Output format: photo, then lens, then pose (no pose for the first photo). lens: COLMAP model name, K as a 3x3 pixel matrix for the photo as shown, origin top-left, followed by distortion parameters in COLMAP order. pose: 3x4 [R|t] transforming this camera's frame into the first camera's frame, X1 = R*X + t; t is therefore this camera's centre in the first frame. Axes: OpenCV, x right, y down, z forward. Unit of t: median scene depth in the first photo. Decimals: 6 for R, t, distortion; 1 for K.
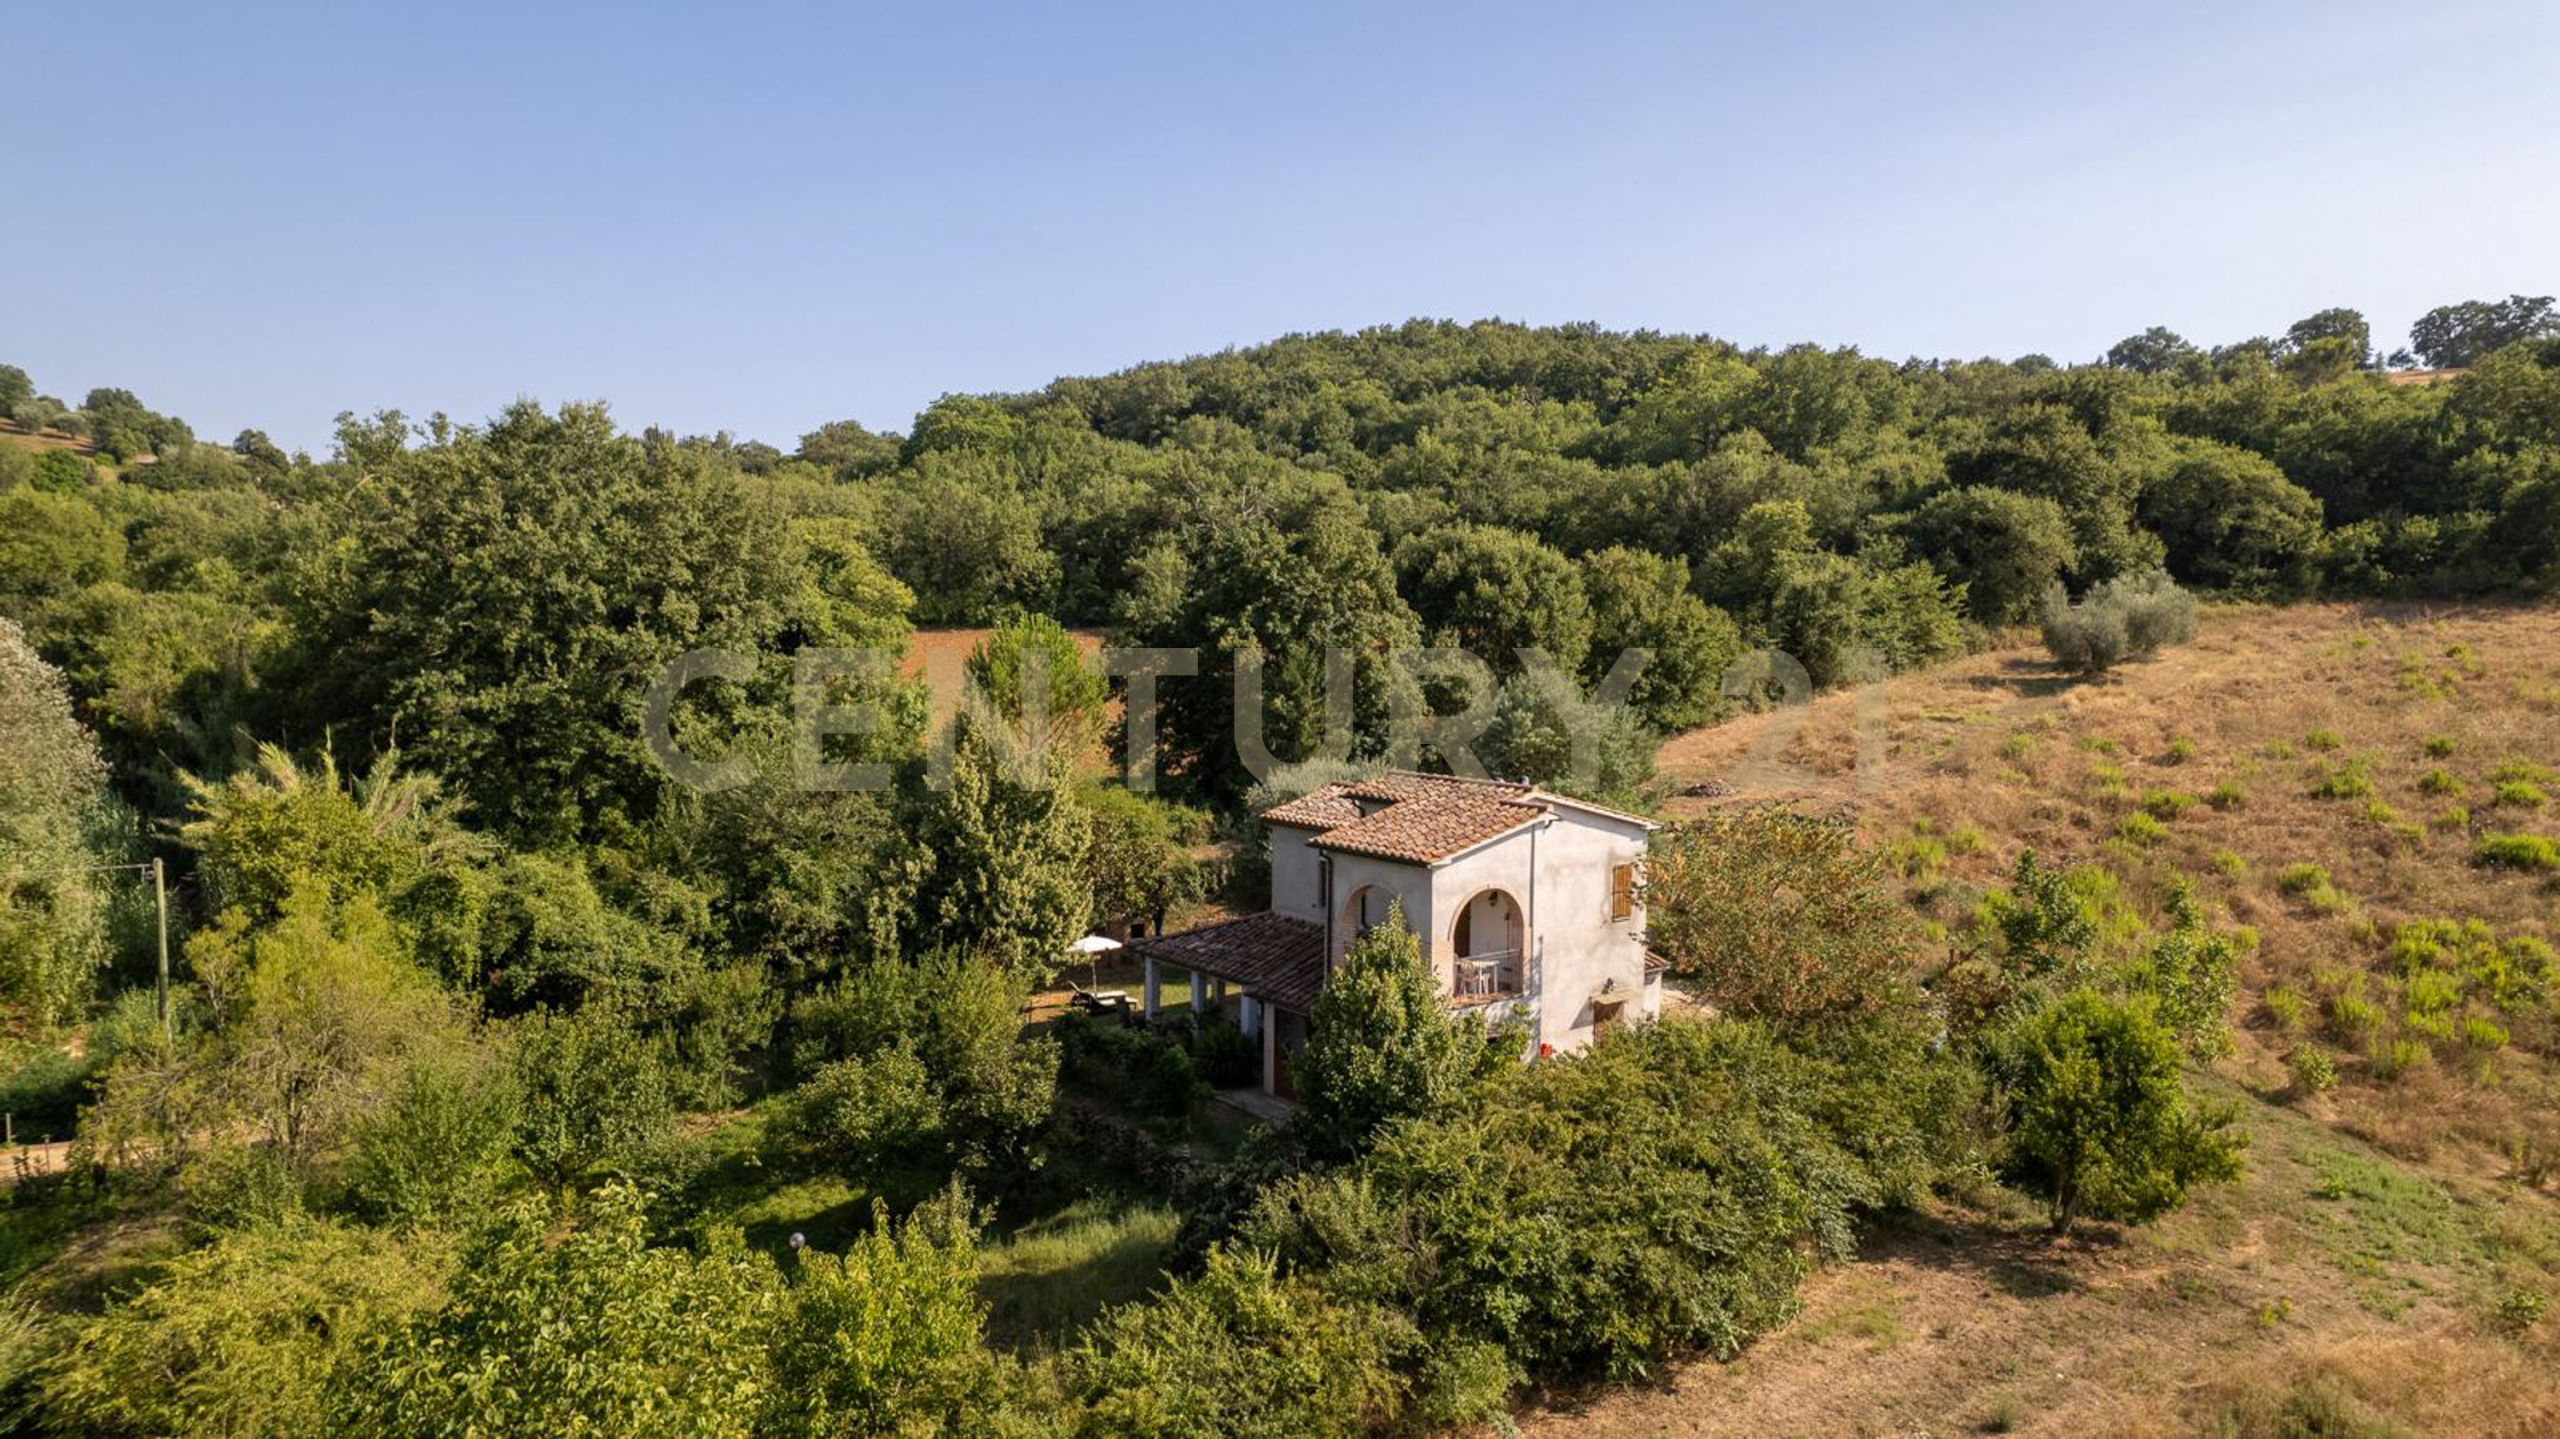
lens RADIAL K [[1653.0, 0, 1280.0], [0, 1653.0, 719.5], [0, 0, 1]] dist [-0.070667, 0.054272]
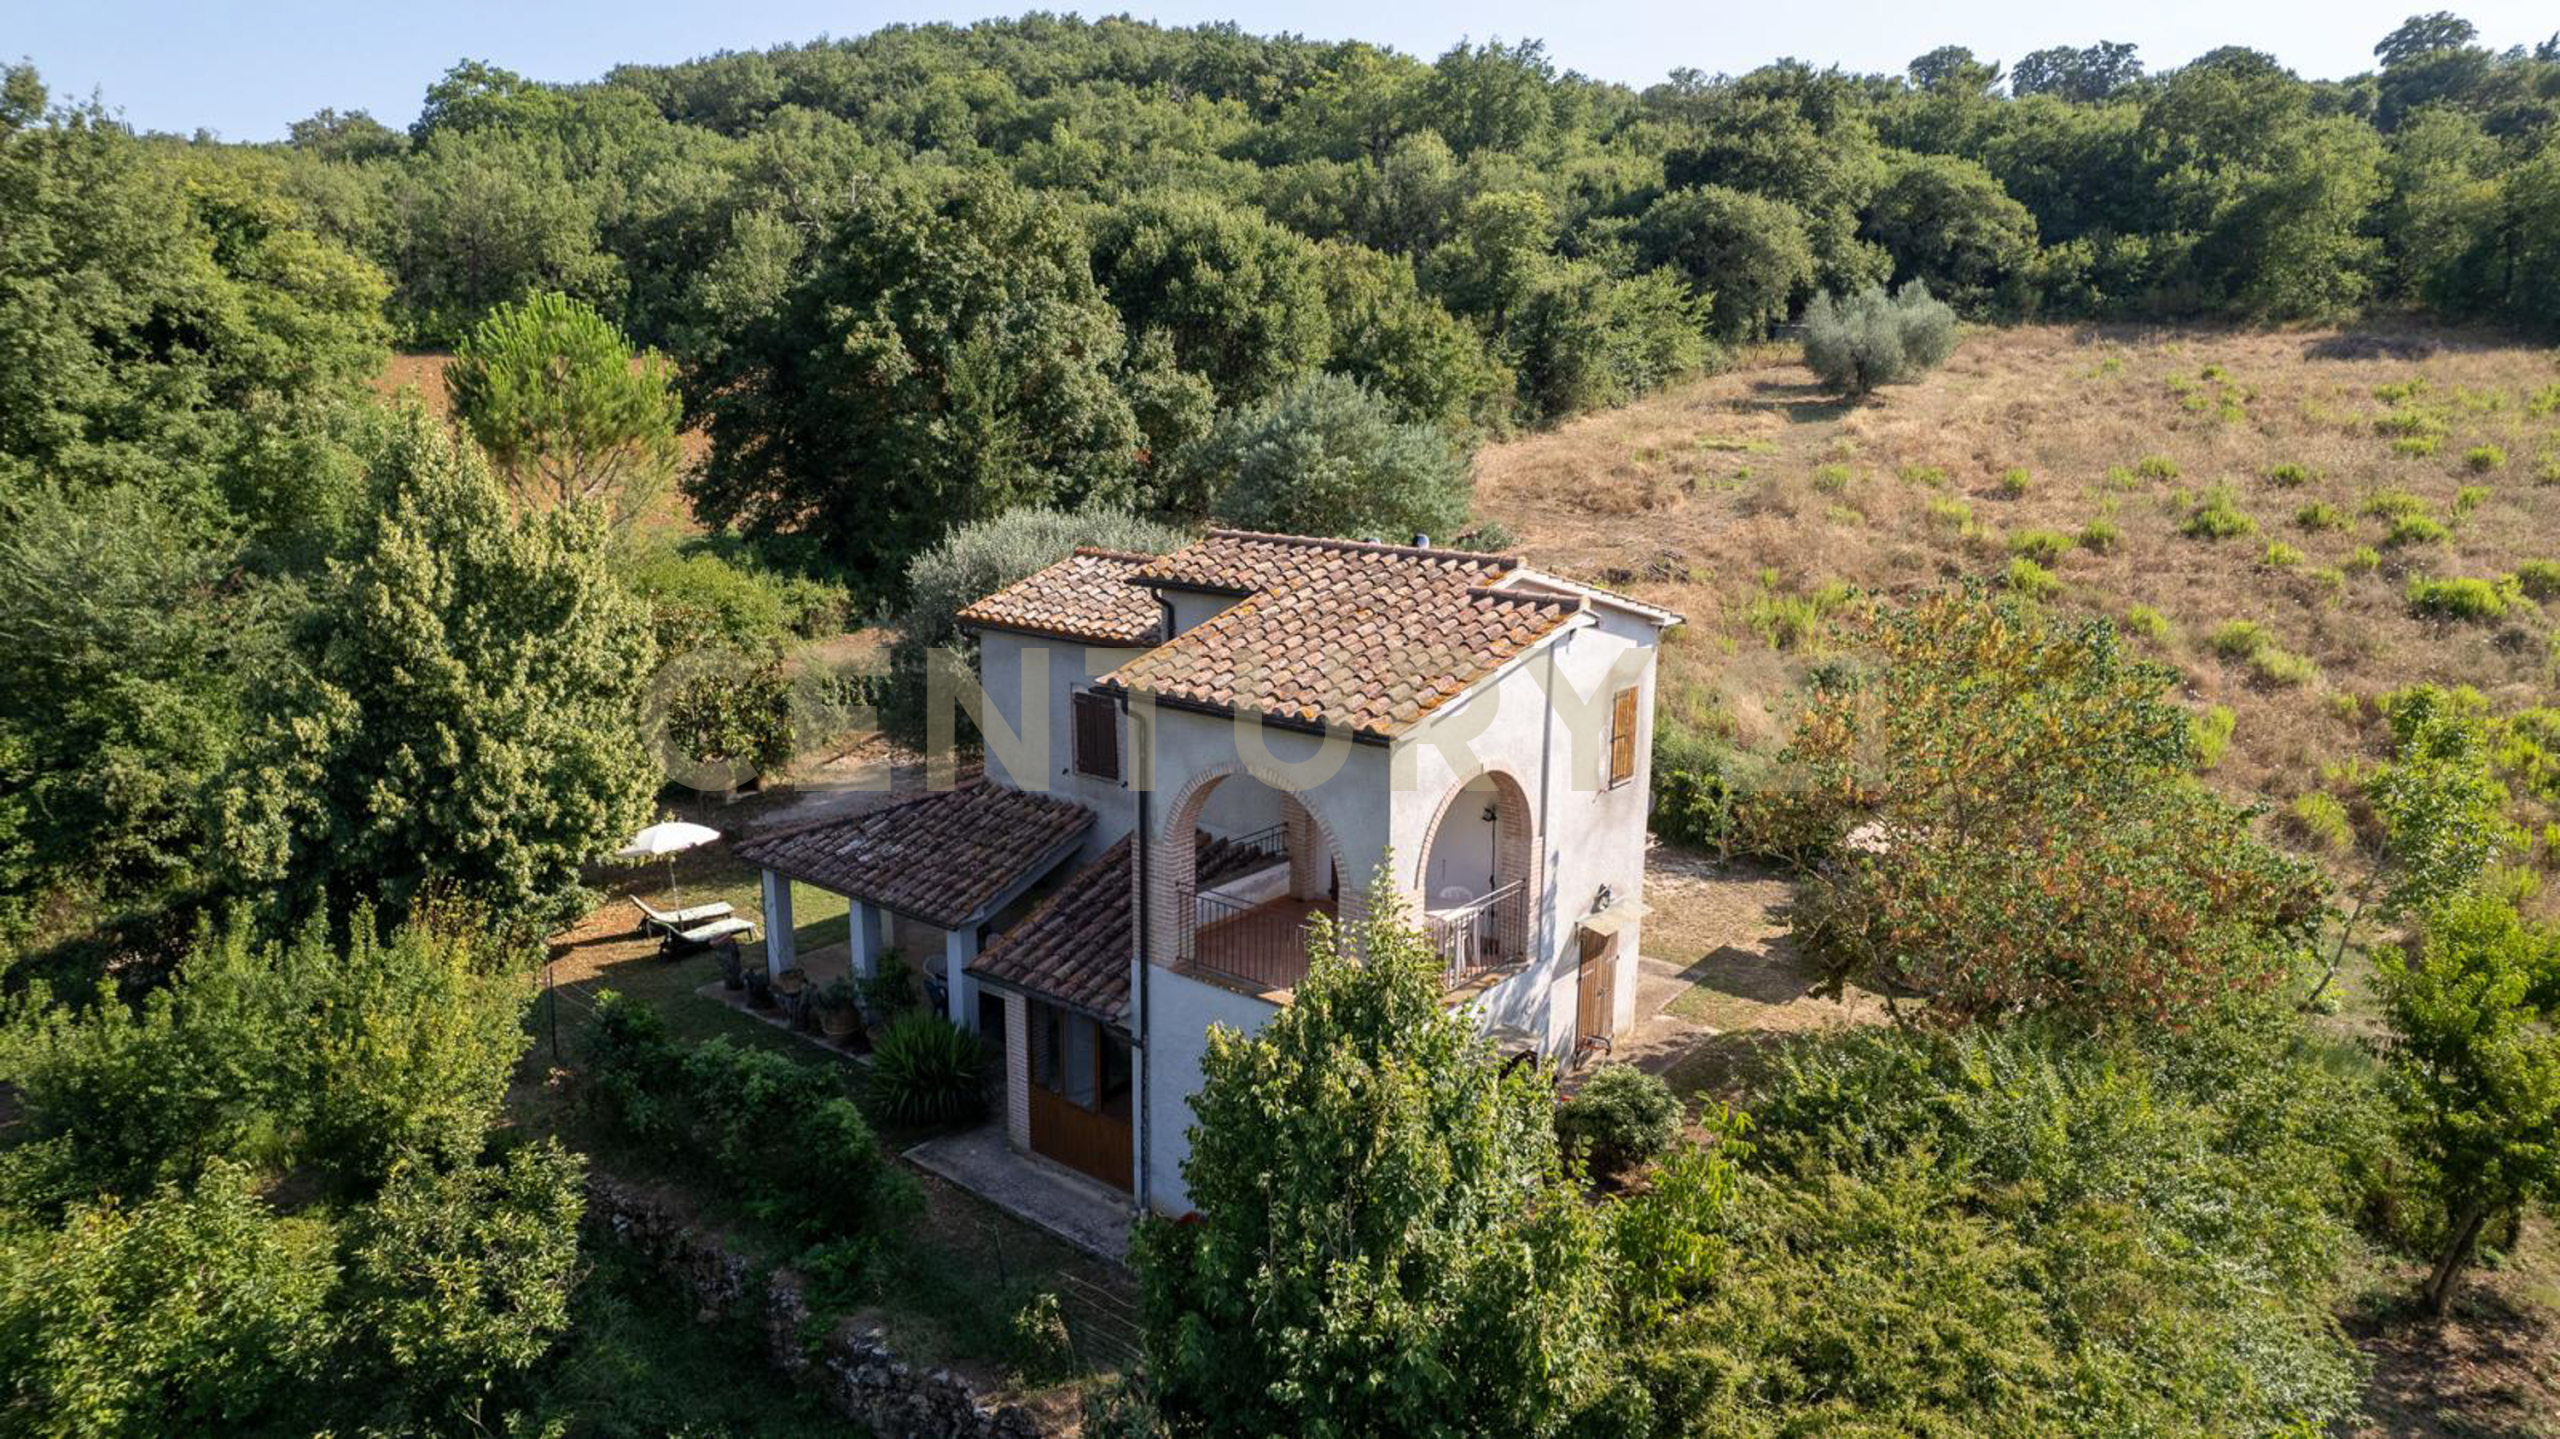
lens RADIAL K [[1653.0, 0, 1280.0], [0, 1653.0, 719.5], [0, 0, 1]] dist [-0.070667, 0.054272]
pose [[0.973665, -0.046456, 0.223199, -0.014159], [0.011538, 0.987805, 0.155267, 0.003494], [-0.227690, -0.148603, 0.962328, 0.189321]]
